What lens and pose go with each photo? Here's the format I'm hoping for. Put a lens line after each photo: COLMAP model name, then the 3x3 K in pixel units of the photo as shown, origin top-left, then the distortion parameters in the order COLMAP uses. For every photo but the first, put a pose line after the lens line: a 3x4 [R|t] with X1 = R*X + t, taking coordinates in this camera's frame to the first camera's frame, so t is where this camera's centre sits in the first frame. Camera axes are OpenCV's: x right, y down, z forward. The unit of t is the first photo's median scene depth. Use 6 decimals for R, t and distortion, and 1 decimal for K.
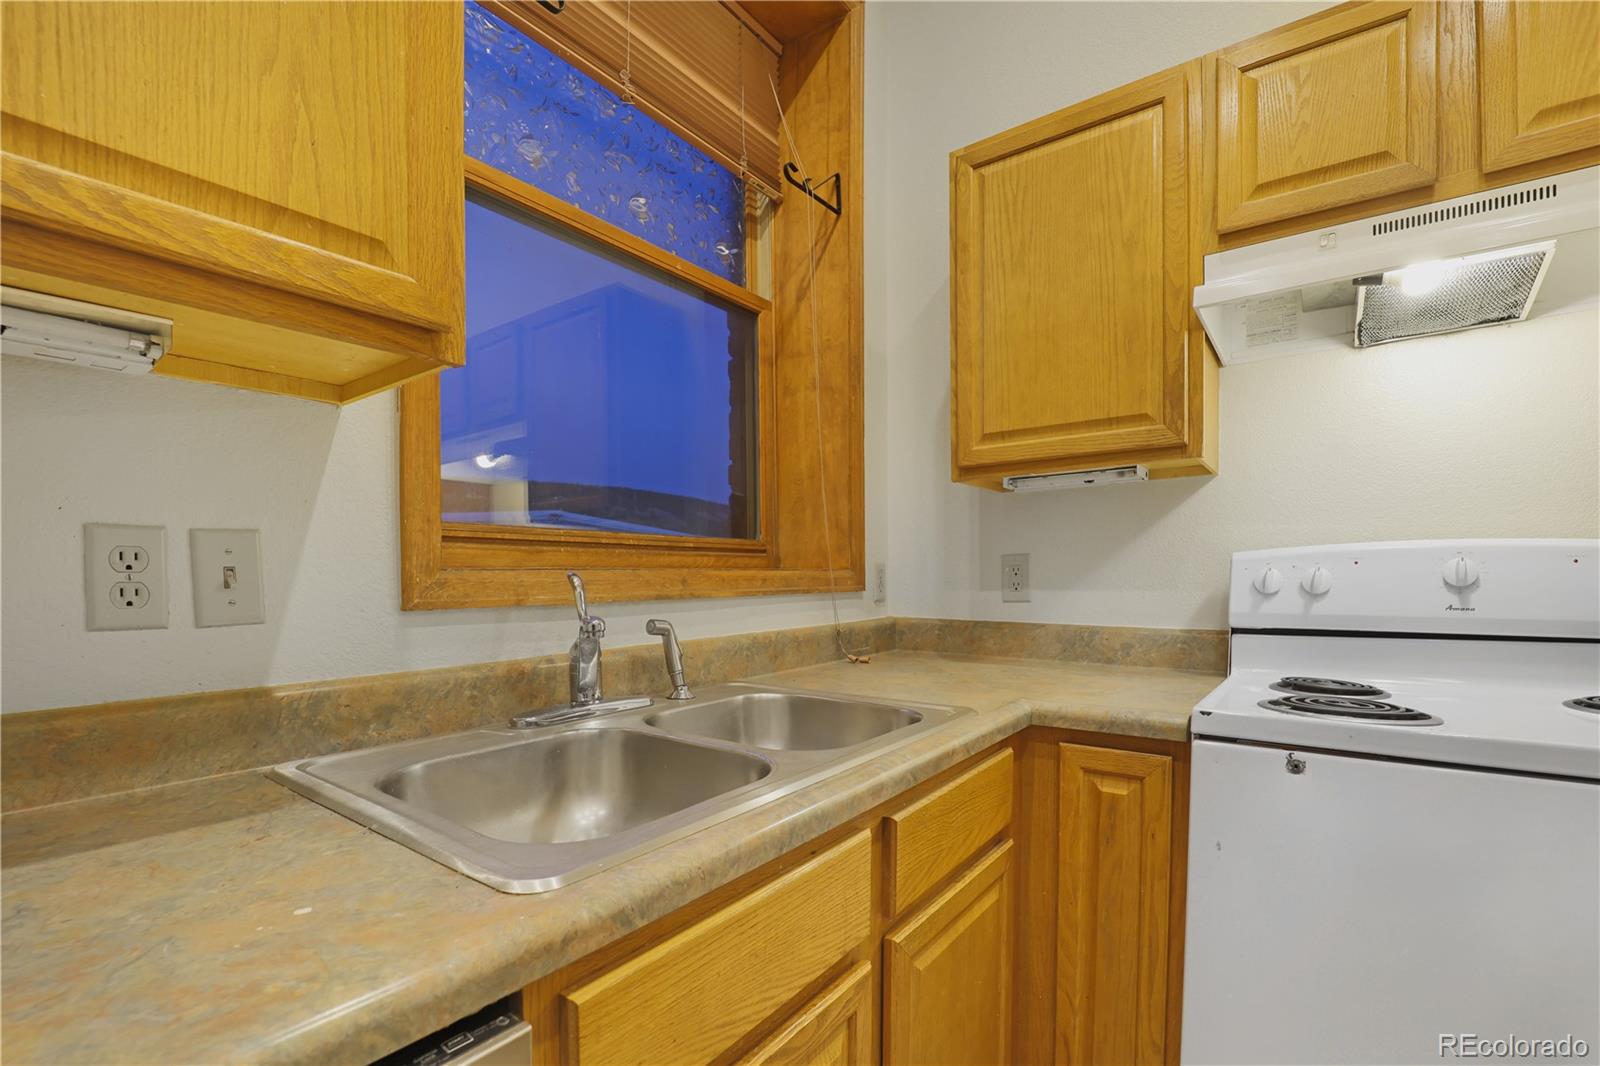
lens RADIAL K [[787.2, 0, 731.8], [0, 787.2, 600.3], [0, 0, 1]] dist [-0.019575, -0.000928]
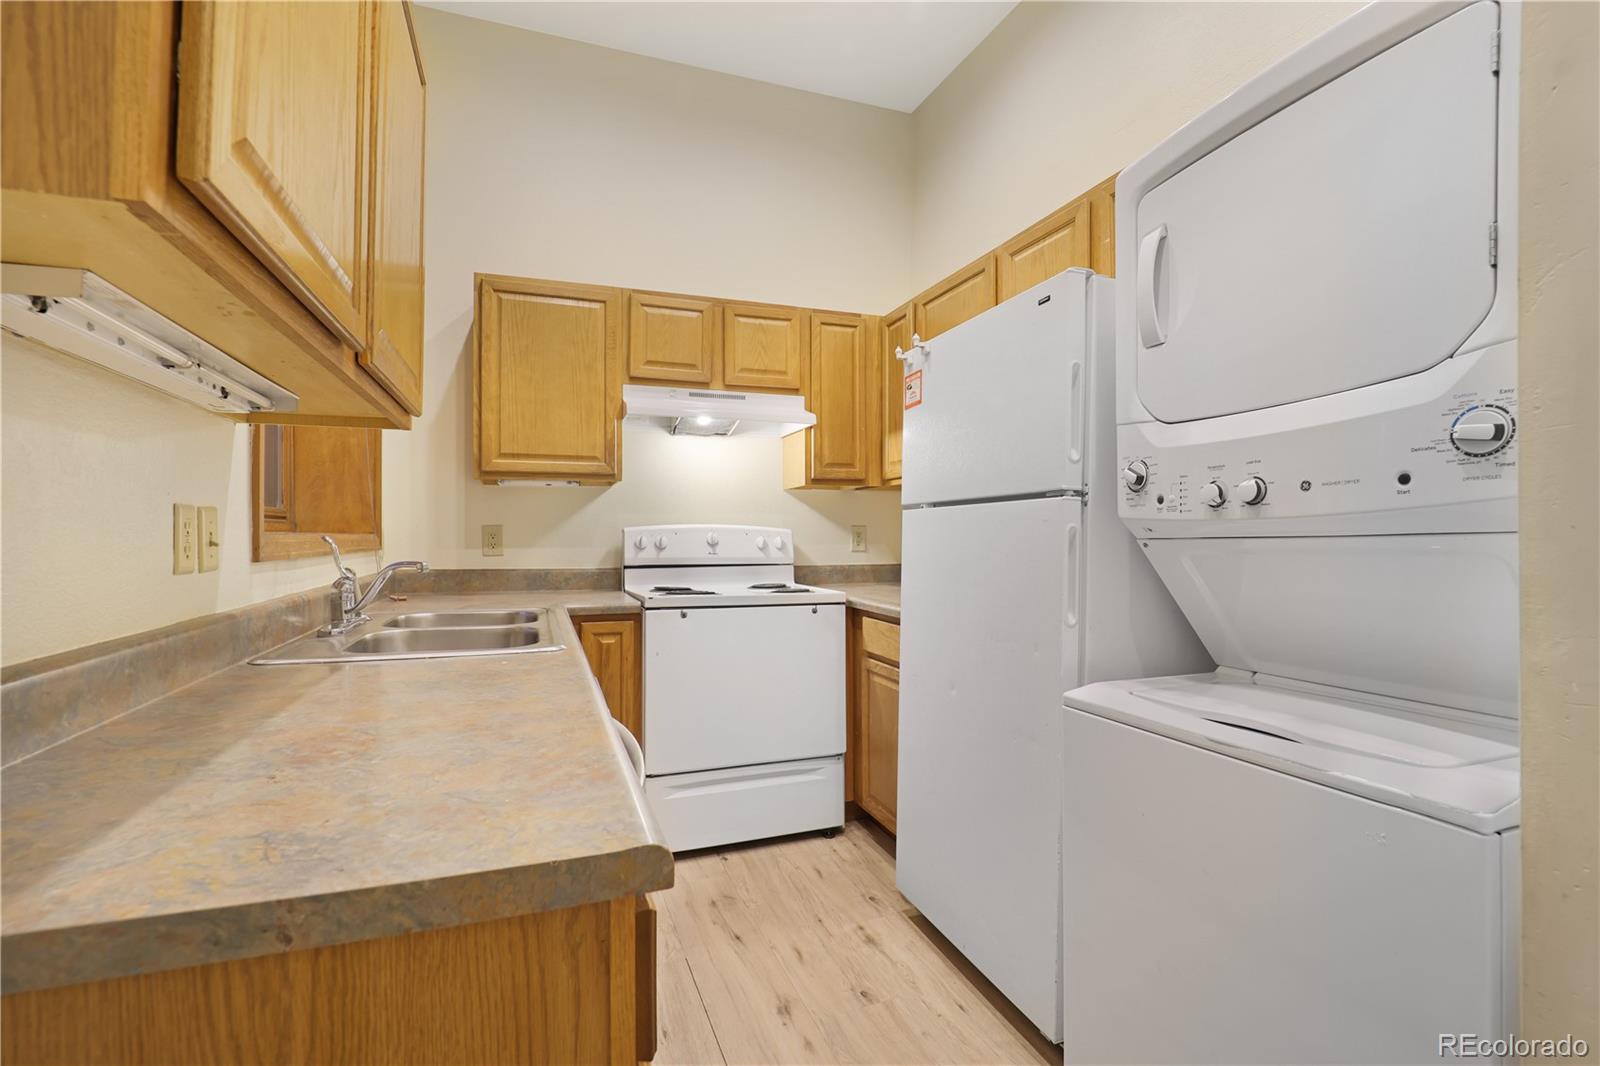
lens RADIAL K [[692.5, 0, 813.3], [0, 692.5, 535.4], [0, 0, 1]] dist [-0.025370, -0.000507]
pose [[0.544028, 0.007689, 0.839032, -0.596821], [0.022535, 0.999463, -0.023771, 0.011315], [-0.838765, 0.031840, 0.543563, -0.371080]]
